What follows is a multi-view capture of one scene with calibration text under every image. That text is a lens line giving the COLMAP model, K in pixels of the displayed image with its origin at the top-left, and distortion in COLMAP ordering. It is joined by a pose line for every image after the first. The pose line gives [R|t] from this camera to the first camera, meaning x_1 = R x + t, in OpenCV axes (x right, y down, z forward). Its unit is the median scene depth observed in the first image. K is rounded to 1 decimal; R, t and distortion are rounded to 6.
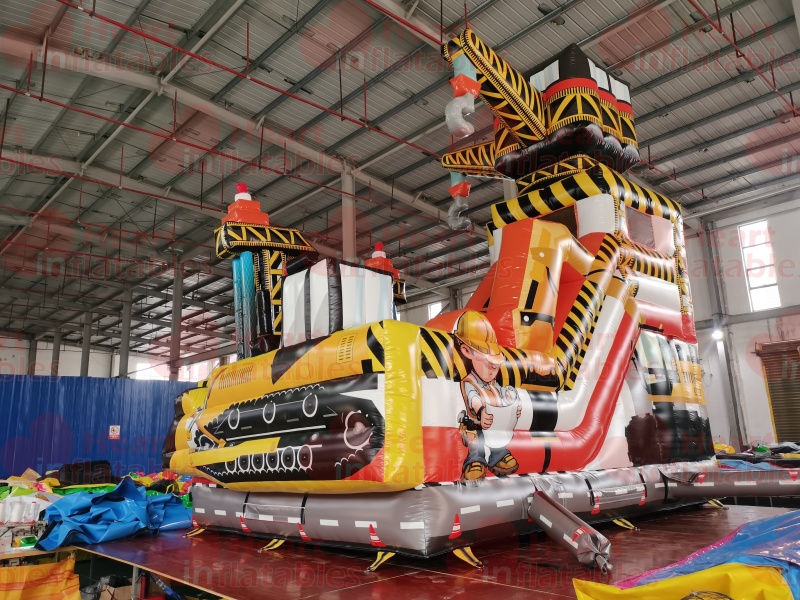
lens RADIAL K [[617.7, 0, 400.0], [0, 617.7, 300.0], [0, 0, 1]] dist [0.030696, -0.003758]
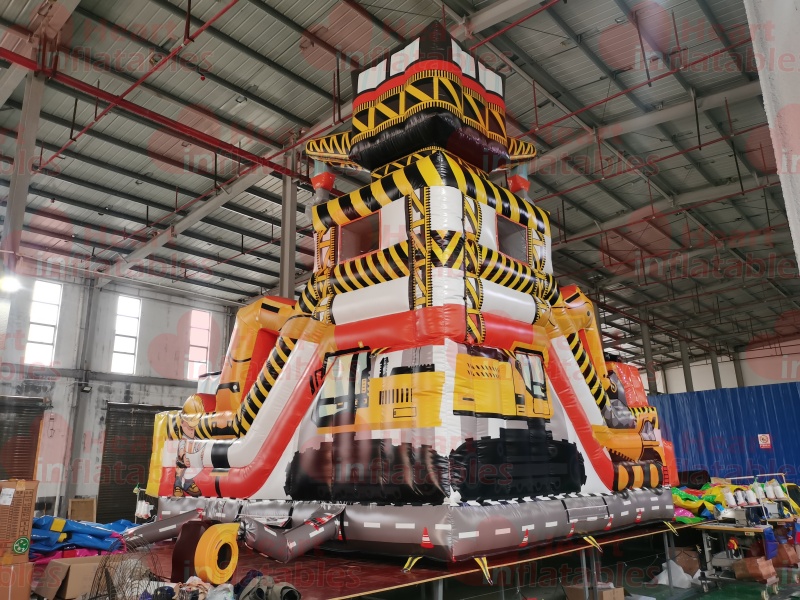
lens RADIAL K [[617.7, 0, 400.0], [0, 617.7, 300.0], [0, 0, 1]] dist [0.030696, -0.003758]
pose [[0.084438, -0.234665, -0.968402, 1.623898], [0.242308, 0.947535, -0.208481, 0.227660], [0.966518, -0.217048, 0.136869, 1.203310]]
